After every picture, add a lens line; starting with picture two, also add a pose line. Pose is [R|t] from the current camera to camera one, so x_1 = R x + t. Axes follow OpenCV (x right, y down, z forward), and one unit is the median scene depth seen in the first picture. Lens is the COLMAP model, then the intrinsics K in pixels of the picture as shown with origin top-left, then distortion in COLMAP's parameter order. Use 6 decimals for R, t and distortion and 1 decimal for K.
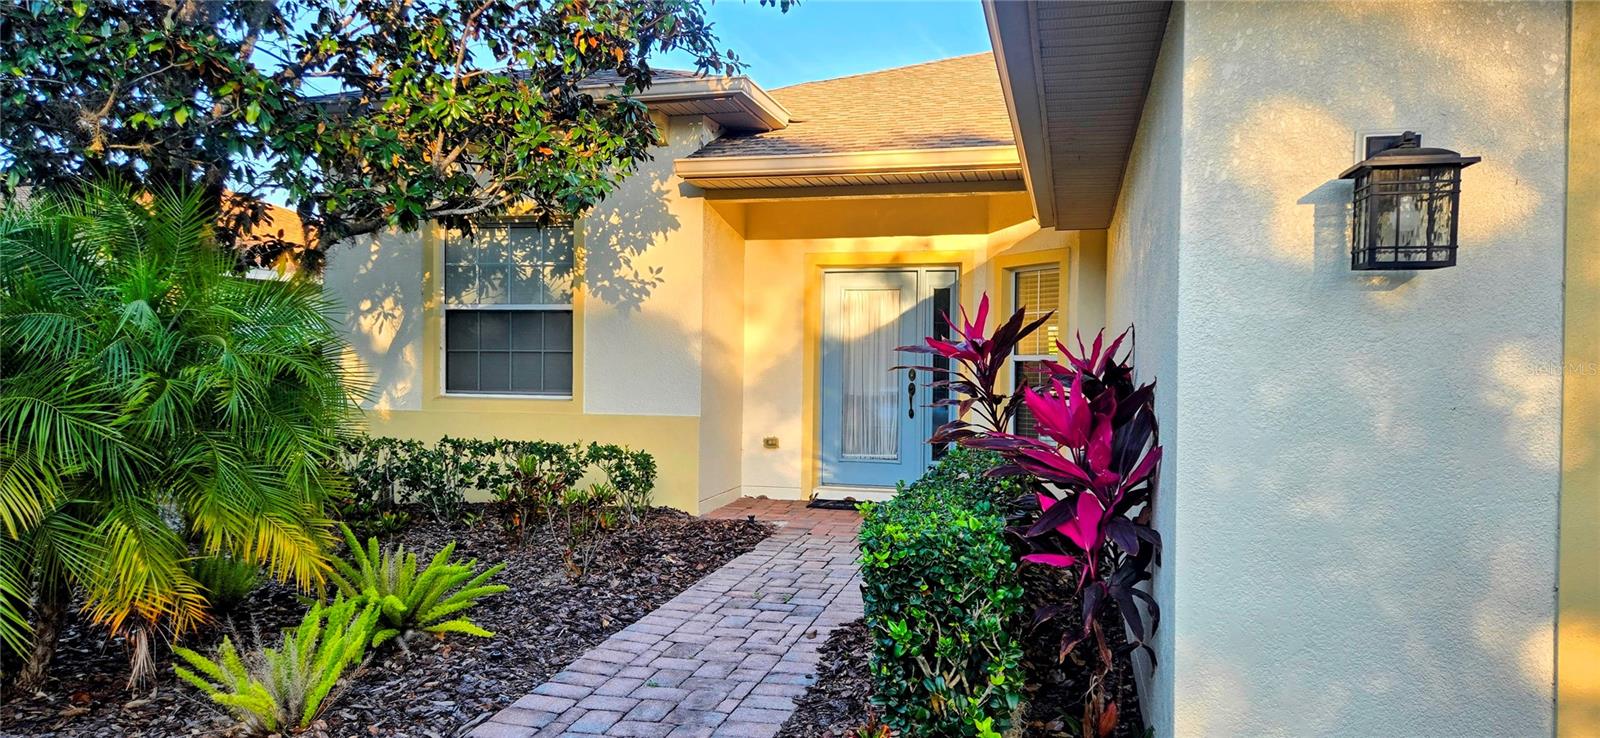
lens RADIAL K [[1073.8, 0, 800.0], [0, 1073.8, 369.0], [0, 0, 1]] dist [0.069600, -0.000279]
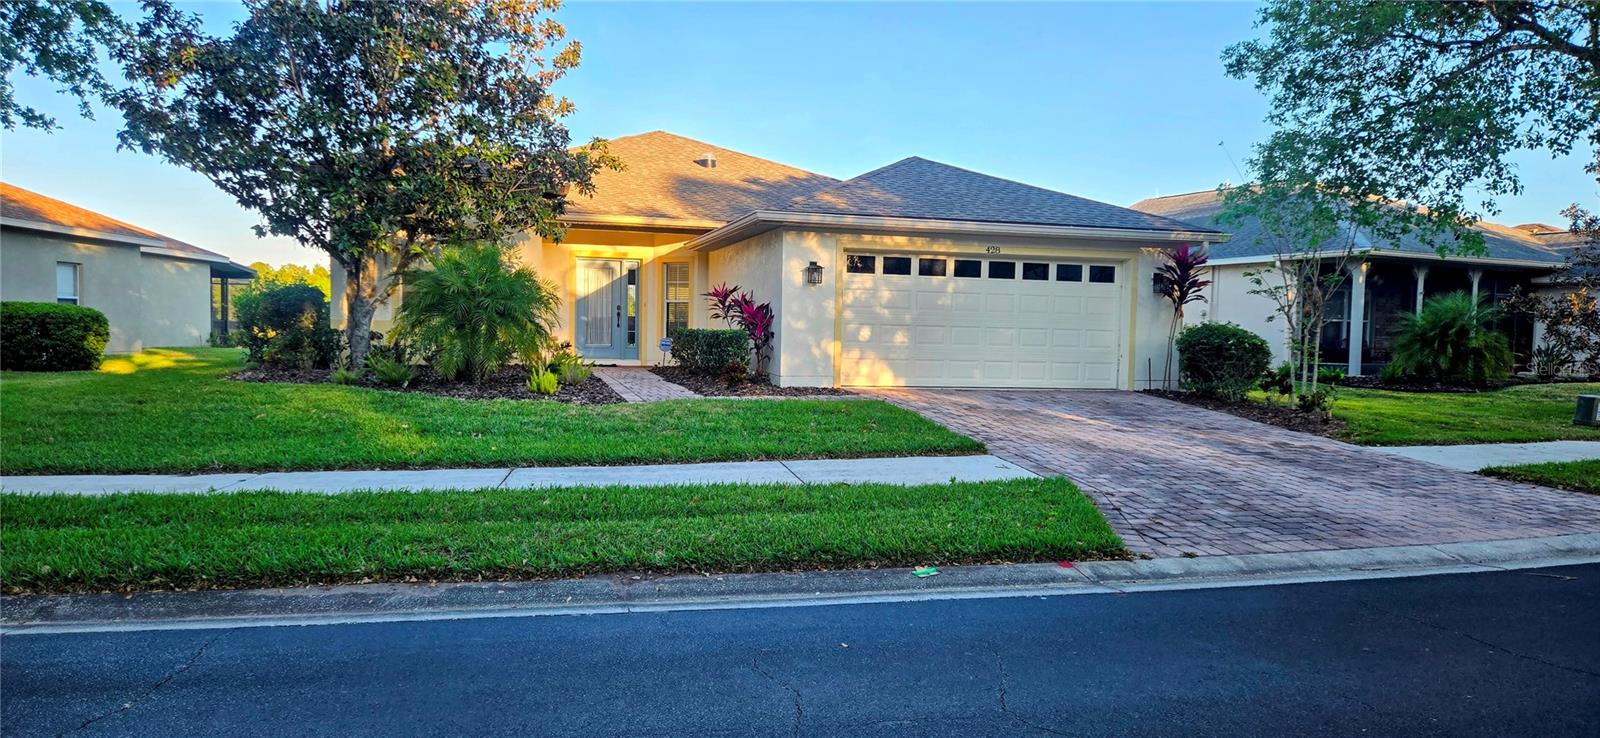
lens RADIAL K [[1026.5, 0, 800.0], [0, 1026.5, 369.0], [0, 0, 1]] dist [0.068508, -0.067936]
pose [[0.867420, -0.009883, 0.497479, -0.660328], [-0.012201, 0.999080, 0.041122, 0.041351], [-0.497427, -0.041740, 0.866501, -1.096745]]
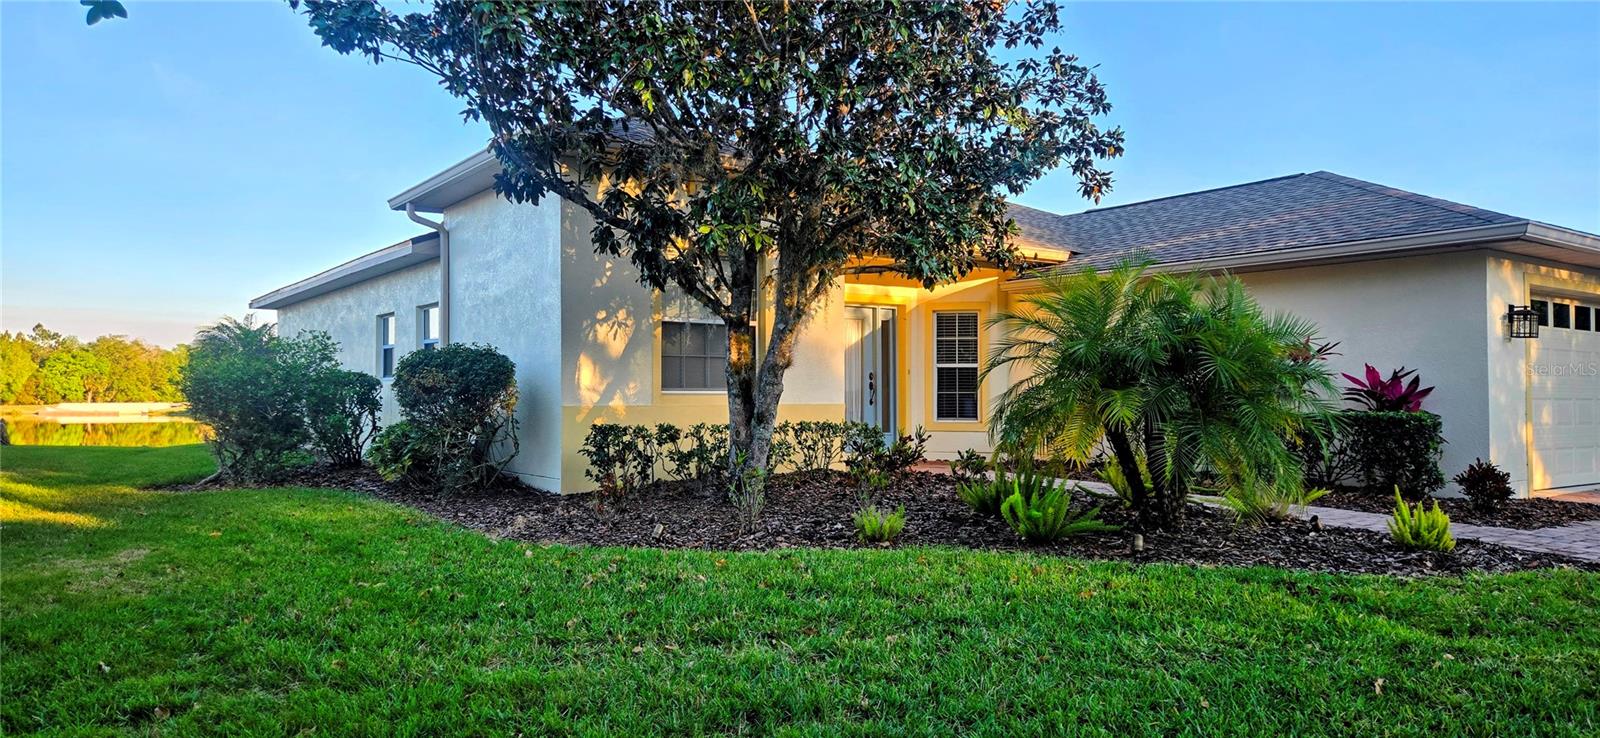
lens RADIAL K [[1026.5, 0, 800.0], [0, 1026.5, 369.0], [0, 0, 1]] dist [0.068508, -0.067936]
pose [[0.639860, 0.008132, 0.768448, -1.109461], [0.006175, 0.999857, -0.015722, 0.016828], [-0.768467, 0.014805, 0.639719, 0.150896]]
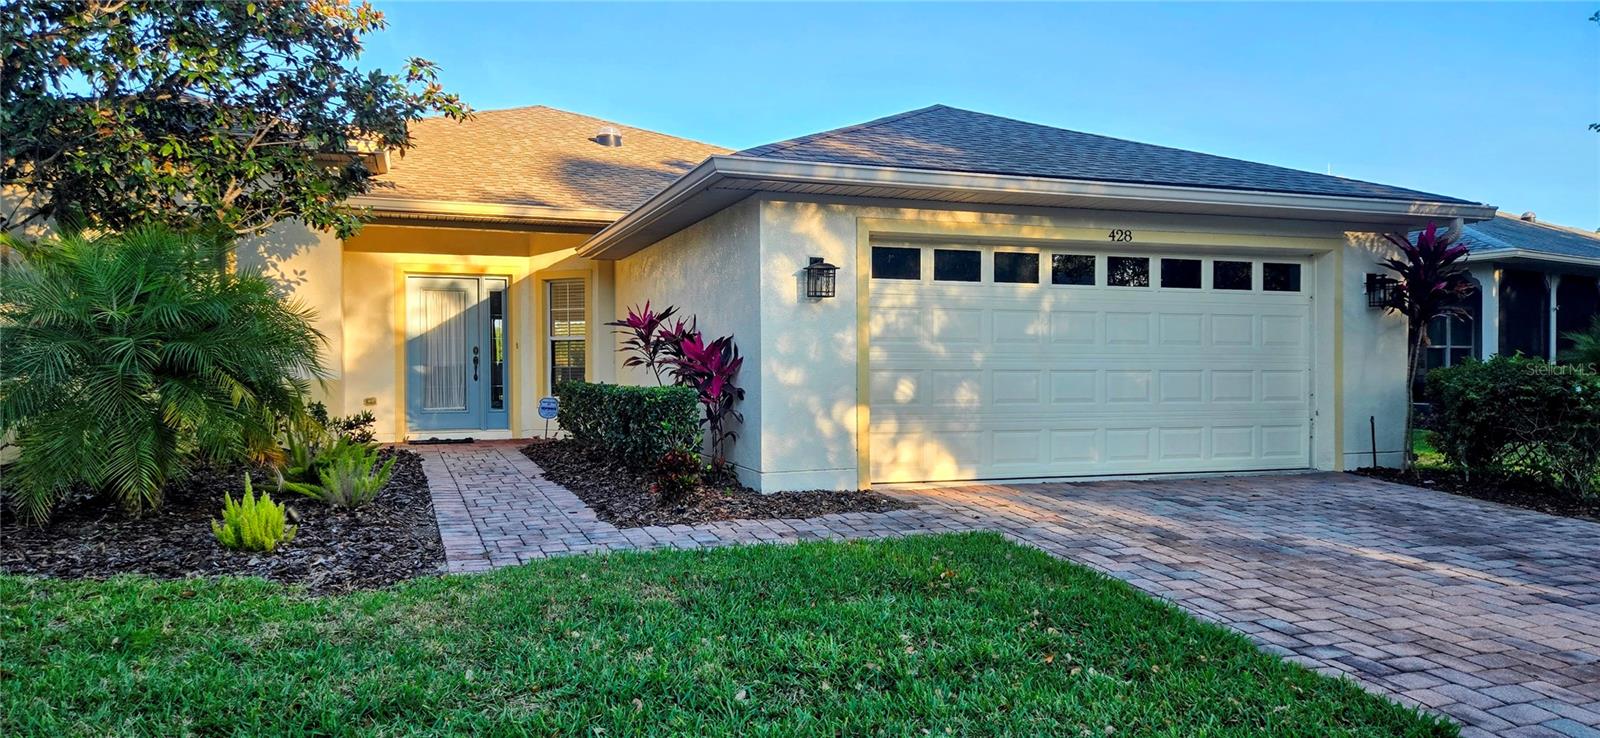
lens RADIAL K [[1026.5, 0, 800.0], [0, 1026.5, 369.0], [0, 0, 1]] dist [0.068508, -0.067936]
pose [[0.816666, -0.011936, 0.576987, -0.356764], [0.011447, 0.999924, 0.004483, 0.029551], [-0.576997, 0.002944, 0.816741, -0.414444]]
